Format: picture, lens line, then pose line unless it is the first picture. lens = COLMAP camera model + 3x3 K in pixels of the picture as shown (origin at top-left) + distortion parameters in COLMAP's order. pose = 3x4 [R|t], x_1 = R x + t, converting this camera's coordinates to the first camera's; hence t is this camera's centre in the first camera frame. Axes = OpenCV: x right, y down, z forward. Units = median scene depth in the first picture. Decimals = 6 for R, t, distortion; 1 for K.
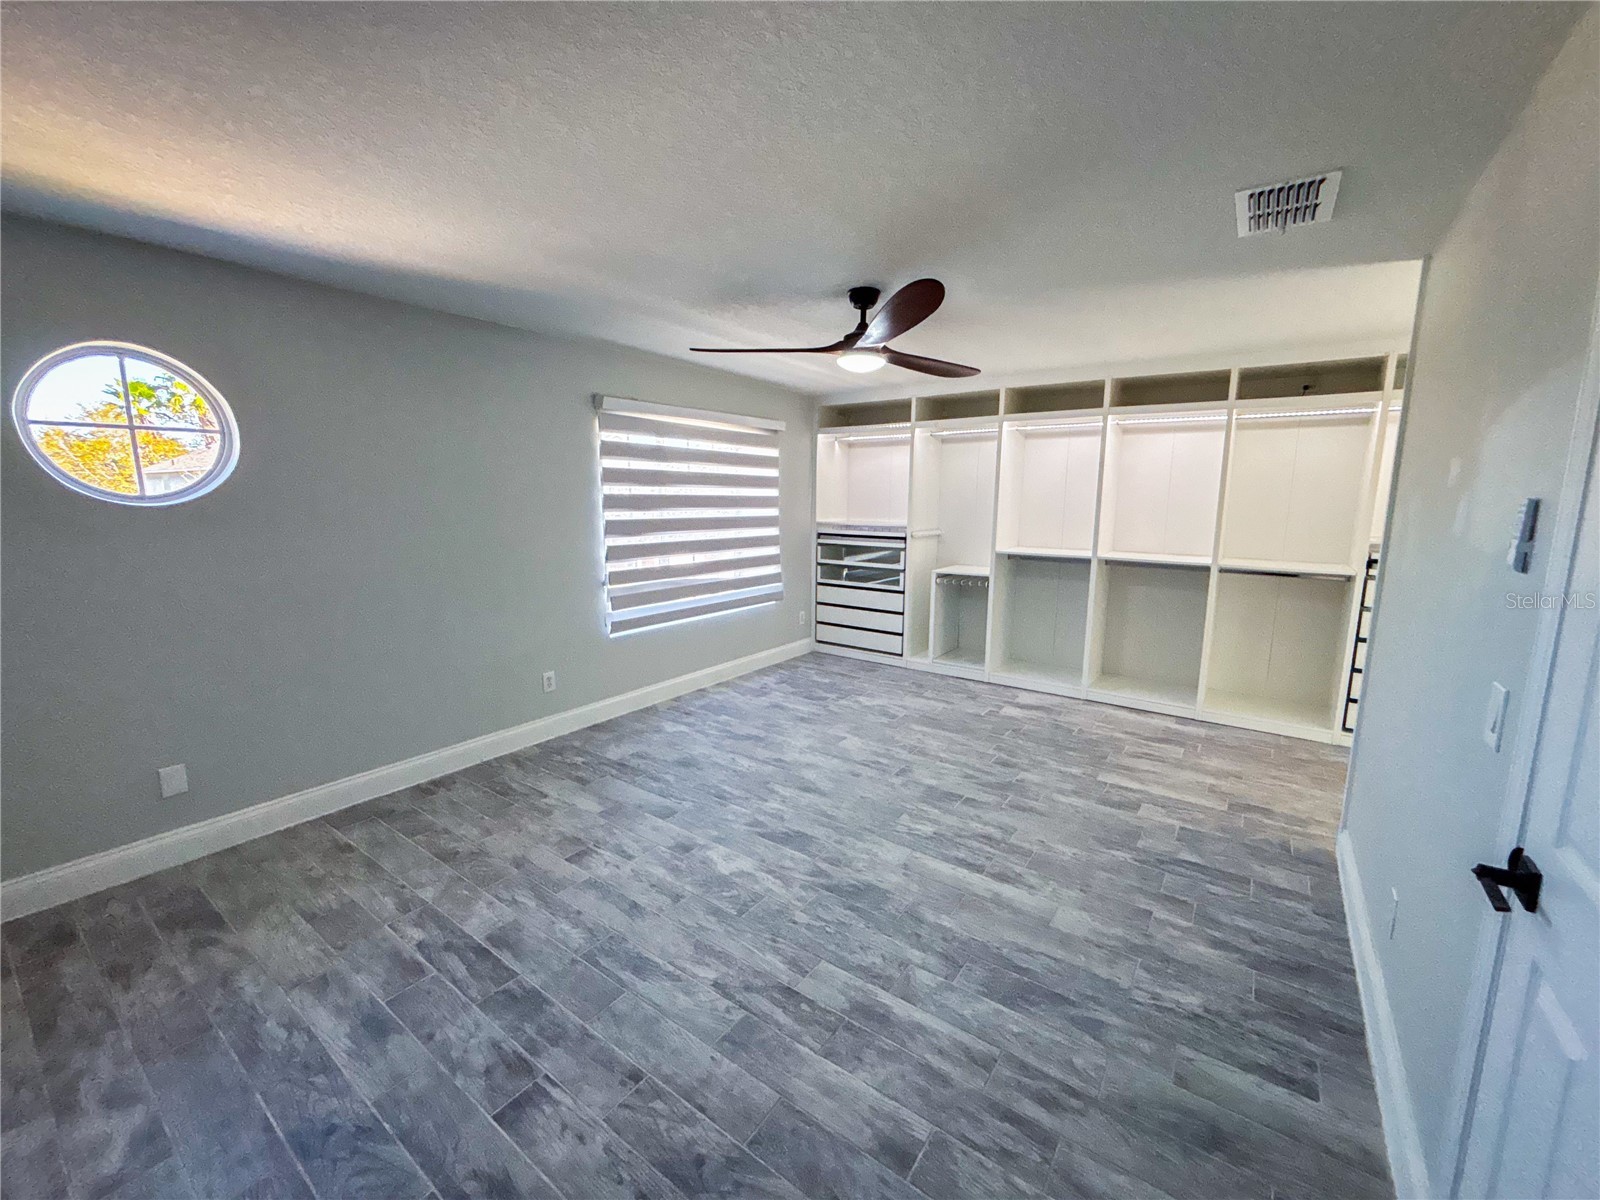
lens RADIAL K [[645.8, 0, 803.8], [0, 645.8, 598.0], [0, 0, 1]] dist [0.004326, 0.000296]
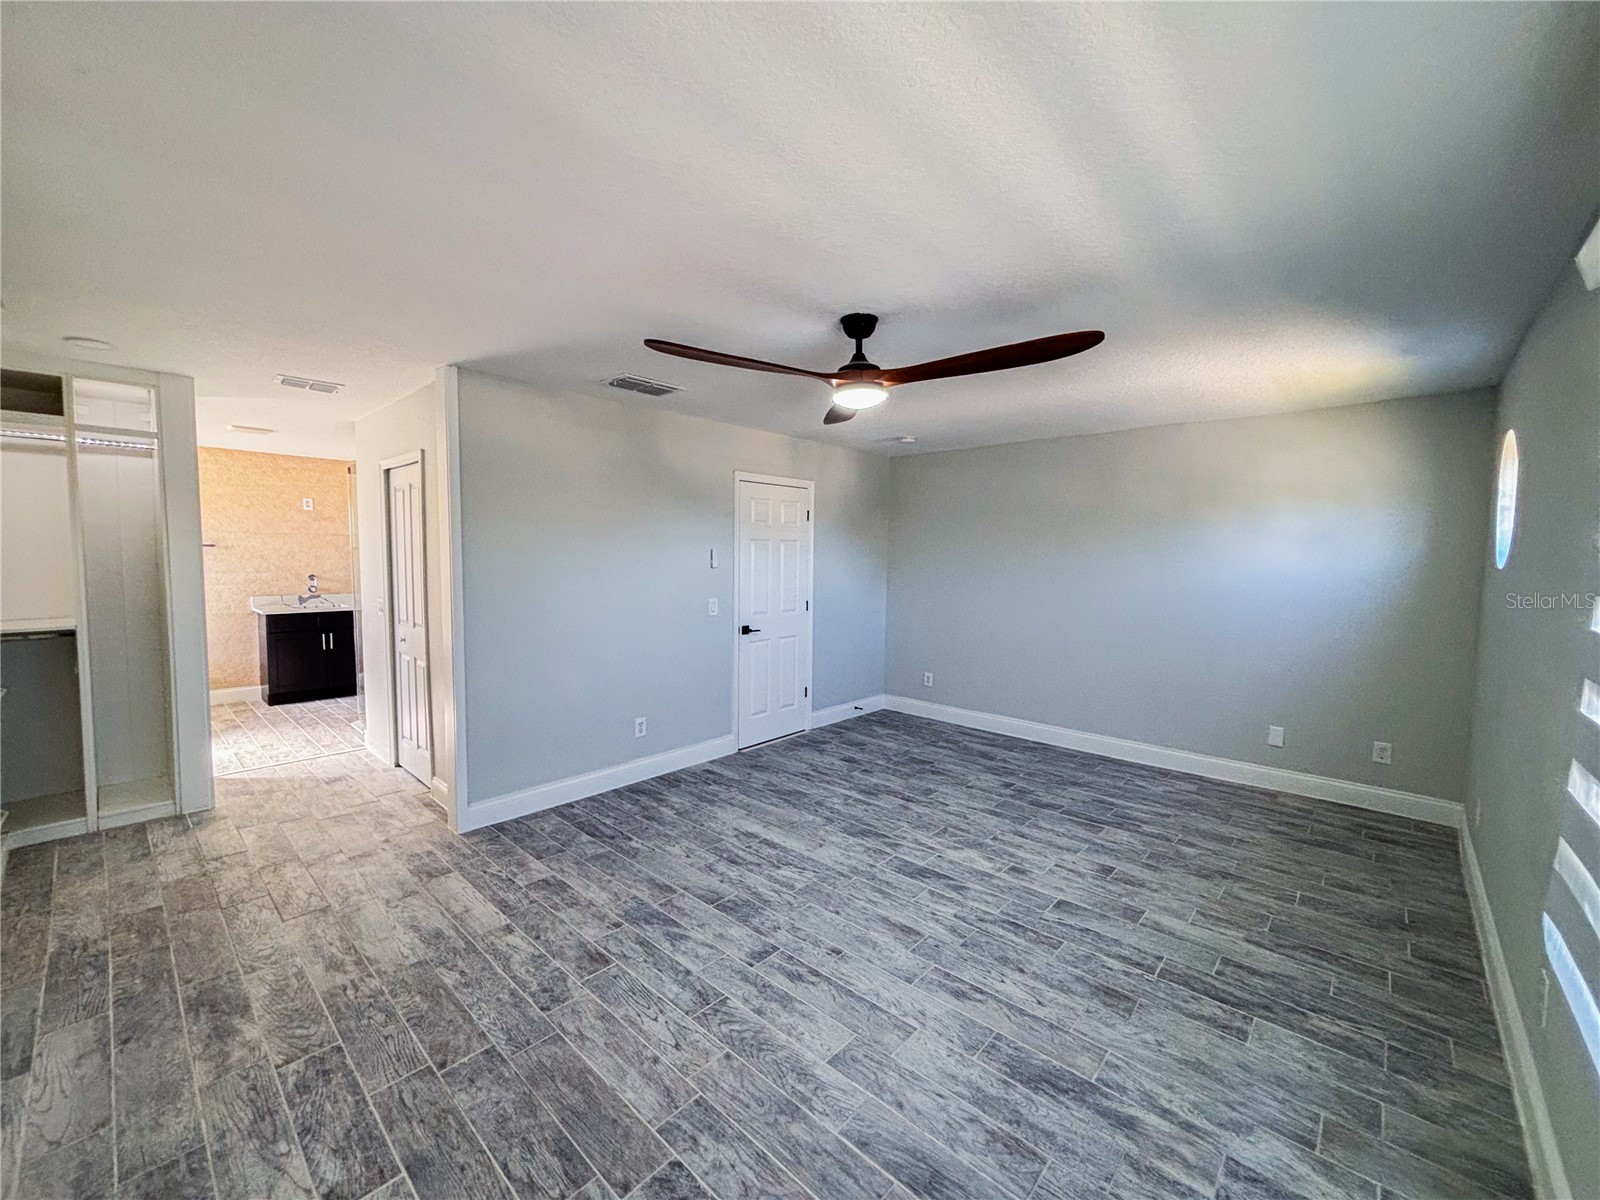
lens RADIAL K [[645.8, 0, 796.2], [0, 645.8, 594.7], [0, 0, 1]] dist [0.004326, 0.000296]
pose [[-0.991415, -0.027168, 0.127902, 0.054208], [0.001726, 0.975372, 0.220560, -0.295758], [-0.130744, 0.218887, -0.966951, 1.903468]]
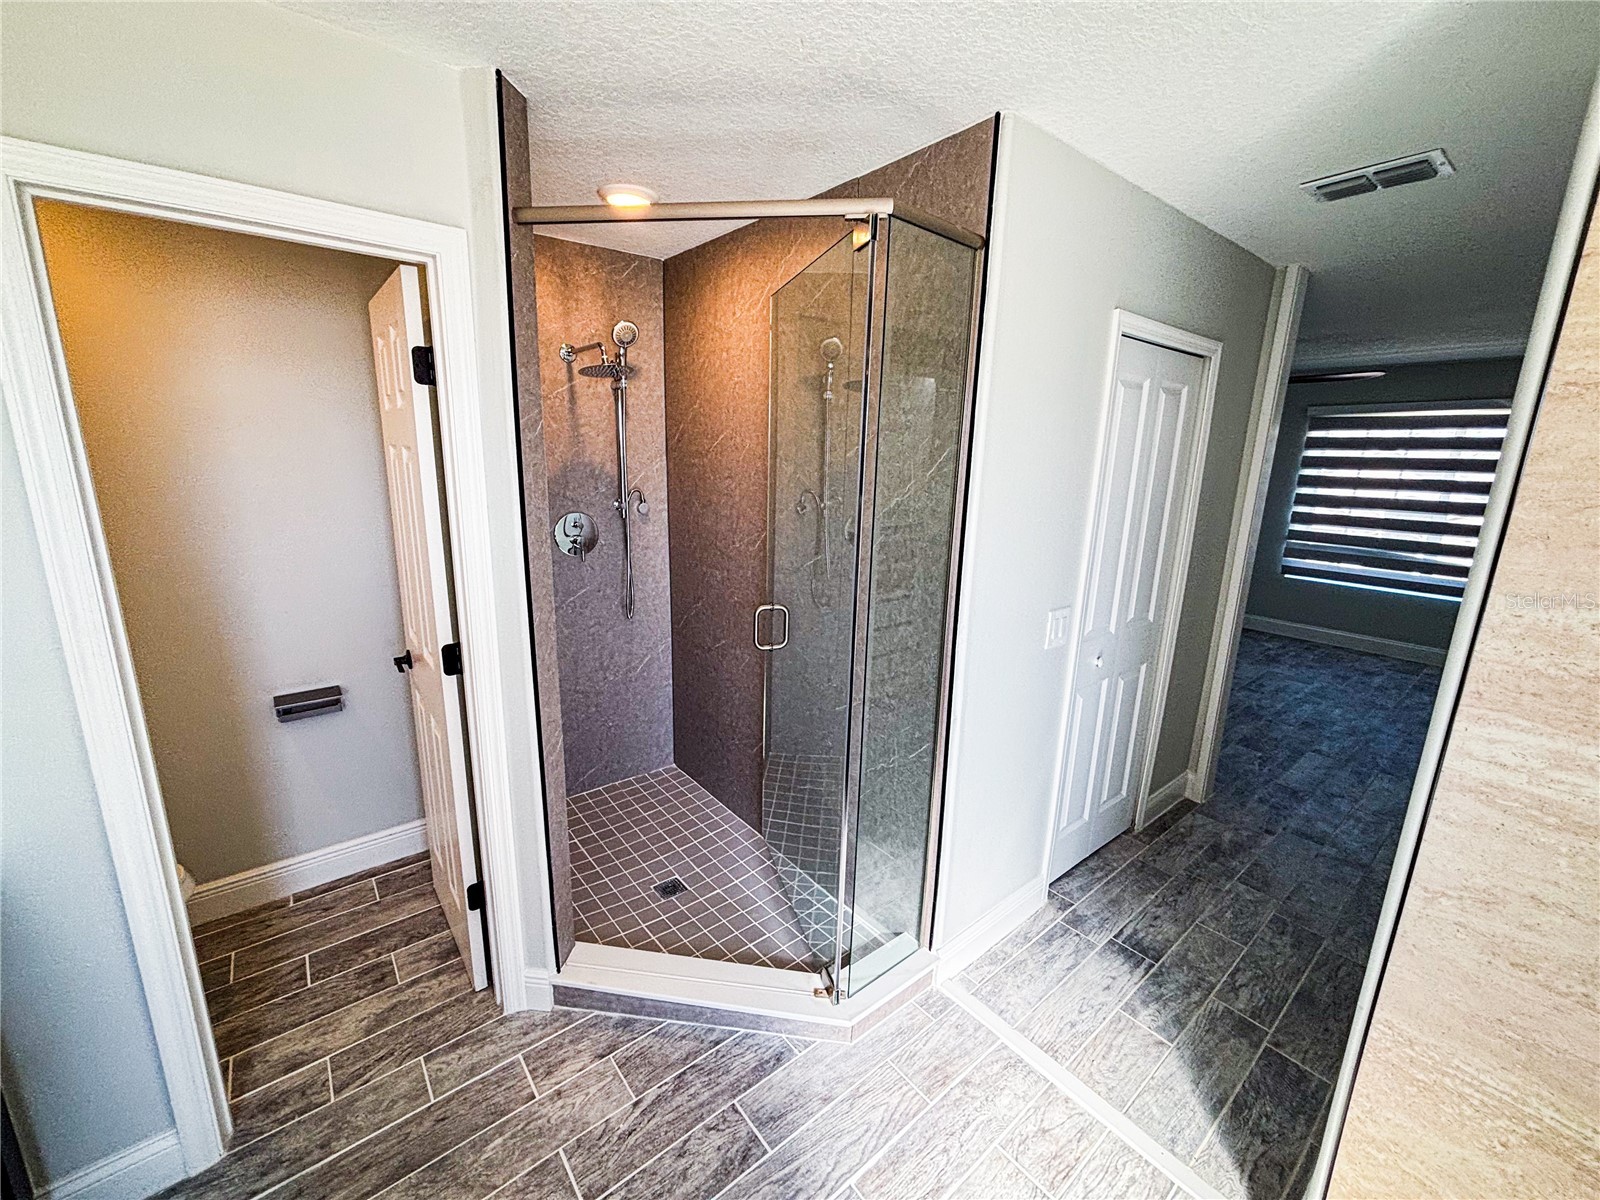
lens RADIAL K [[645.8, 0, 805.5], [0, 645.8, 599.1], [0, 0, 1]] dist [0.004326, 0.000296]
pose [[-0.258600, 0.206208, -0.943718, 1.943299], [-0.179000, 0.949801, 0.256587, -0.101679], [0.949255, 0.235279, -0.208707, 0.450903]]
